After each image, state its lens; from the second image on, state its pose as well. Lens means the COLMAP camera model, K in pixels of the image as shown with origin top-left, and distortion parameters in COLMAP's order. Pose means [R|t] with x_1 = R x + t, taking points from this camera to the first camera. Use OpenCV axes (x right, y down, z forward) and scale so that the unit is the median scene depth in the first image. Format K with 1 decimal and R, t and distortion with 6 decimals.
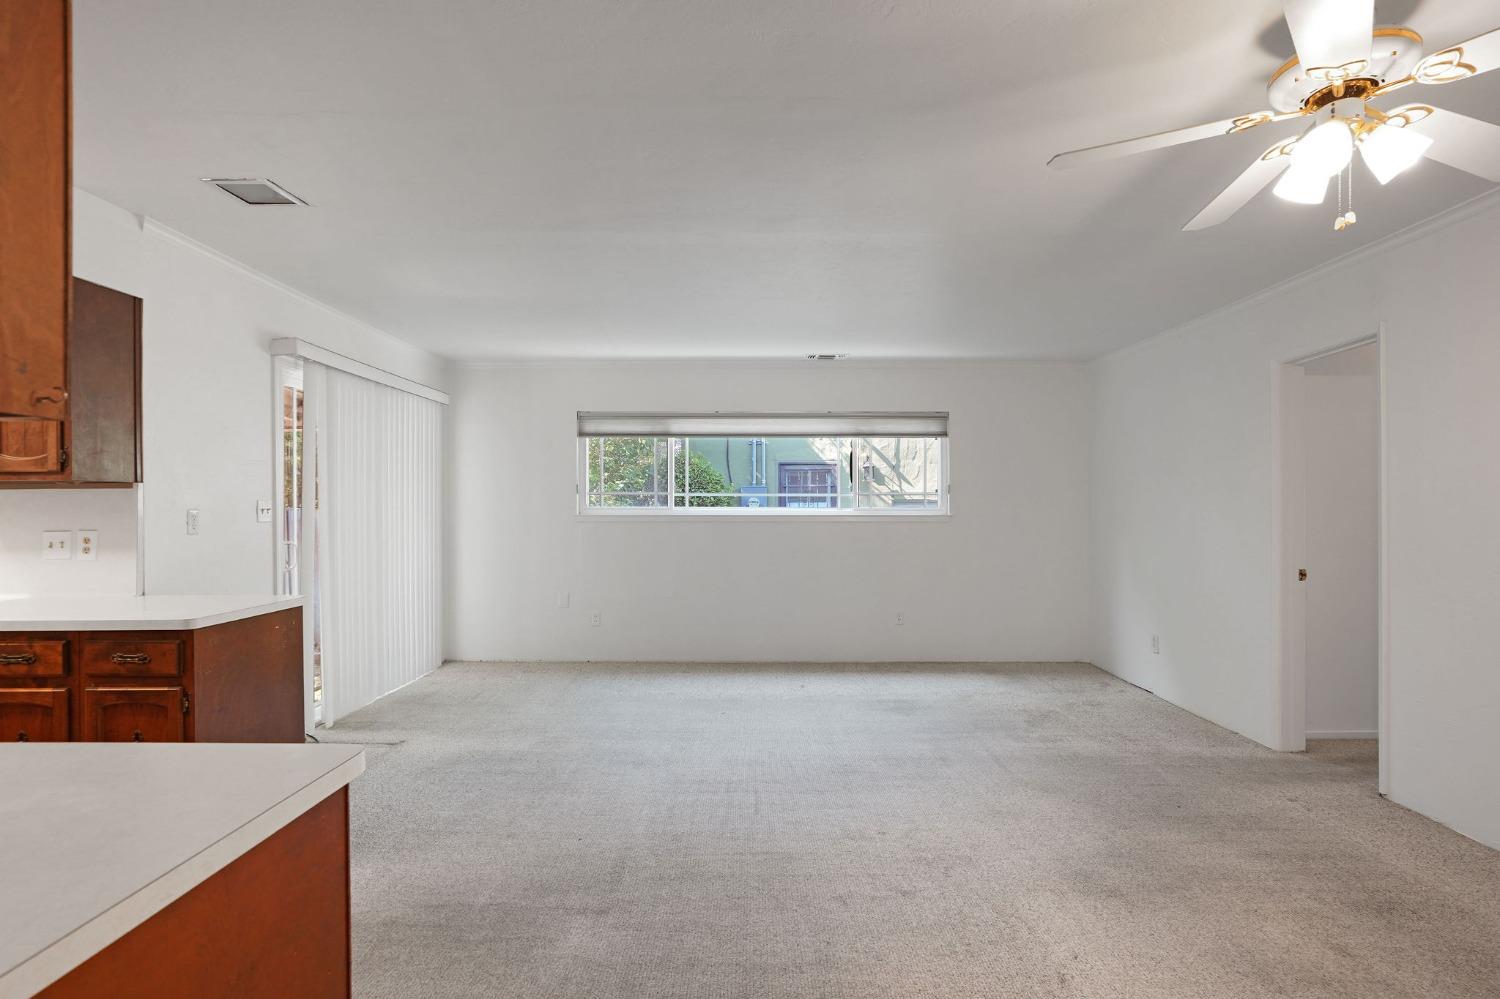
lens RADIAL K [[751.7, 0, 753.4], [0, 751.7, 508.2], [0, 0, 1]] dist [-0.045076, 0.020462]
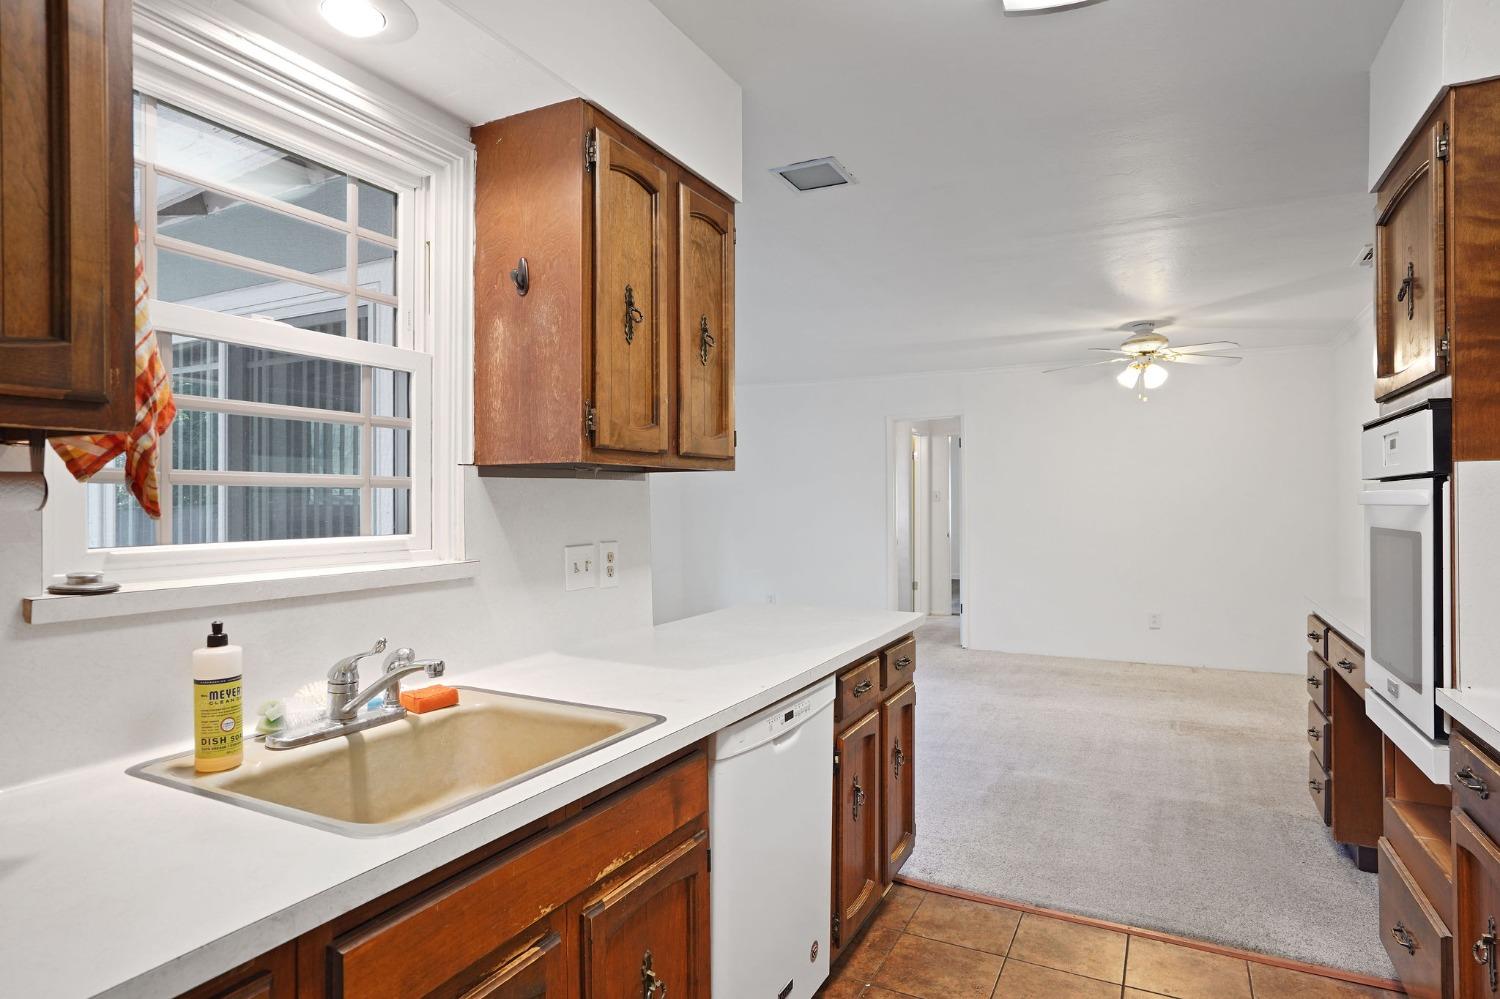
lens RADIAL K [[836.7, 0, 746.7], [0, 836.7, 504.7], [0, 0, 1]] dist [-0.051551, 0.043321]
pose [[0.456085, -0.004898, 0.889923, -1.194555], [0.003118, 0.999988, 0.003906, -0.004678], [-0.889931, 0.000993, 0.456094, 0.426300]]
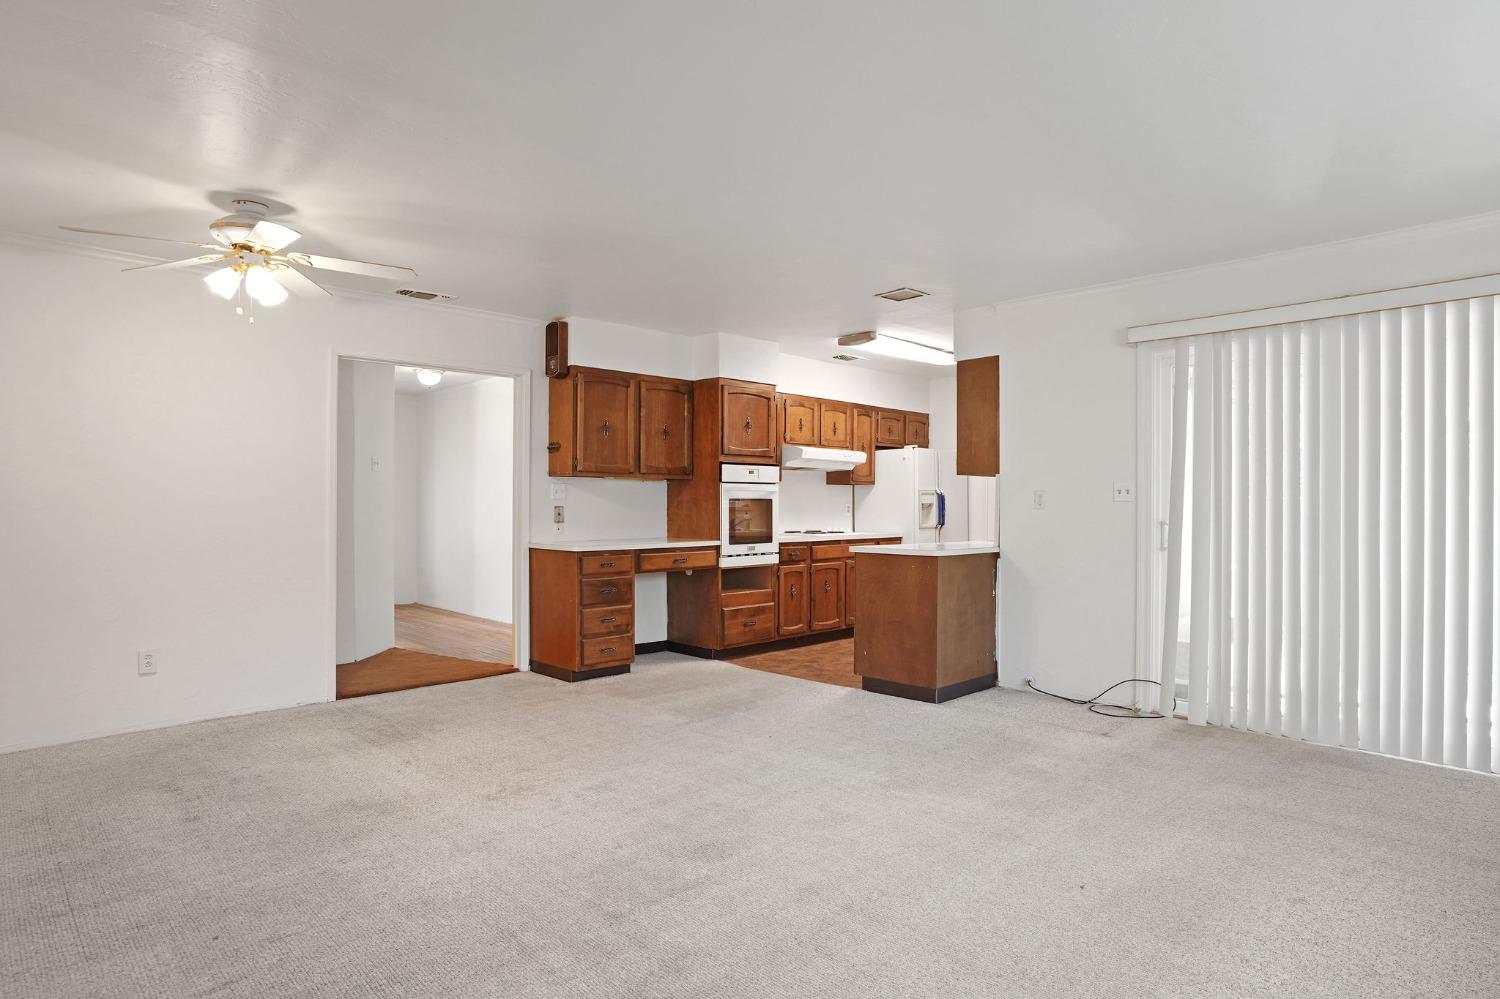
lens RADIAL K [[836.7, 0, 746.7], [0, 836.7, 504.7], [0, 0, 1]] dist [-0.051551, 0.043321]
pose [[-0.722655, -0.000251, -0.691208, 0.605364], [-0.002534, 0.999994, 0.002286, 0.021866], [0.691204, 0.003403, -0.722652, 1.503848]]
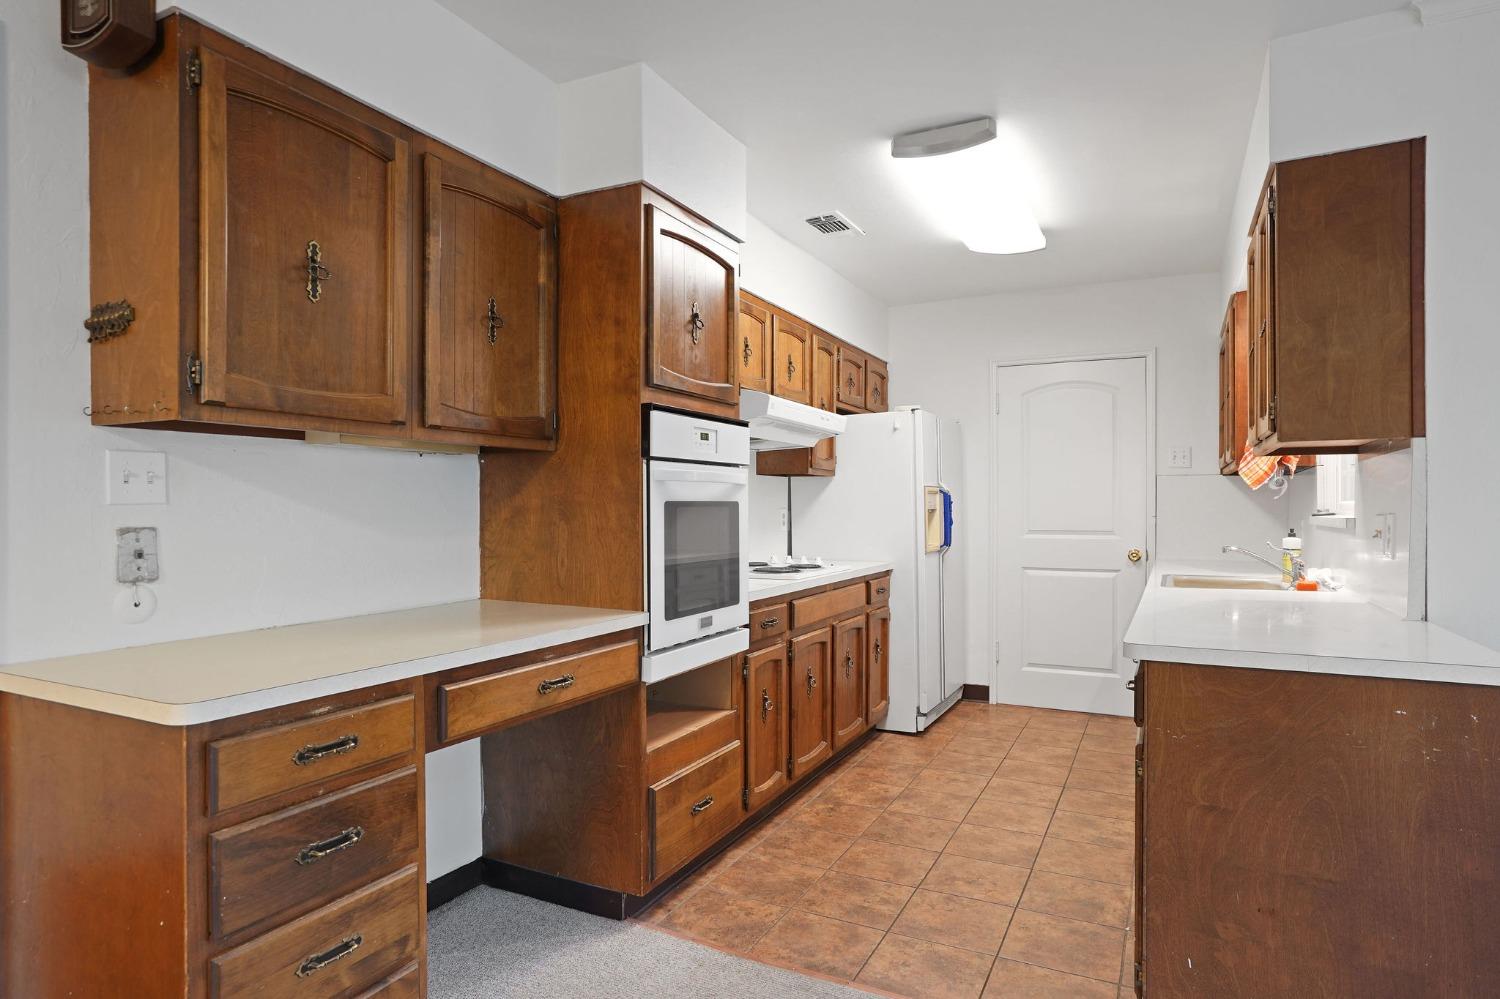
lens RADIAL K [[836.7, 0, 746.7], [0, 836.7, 504.7], [0, 0, 1]] dist [-0.051551, 0.043321]
pose [[-0.459522, -0.000602, -0.888166, 0.031795], [0.001298, 0.999998, -0.001349, 0.017319], [0.888165, -0.001773, -0.459520, 0.644260]]
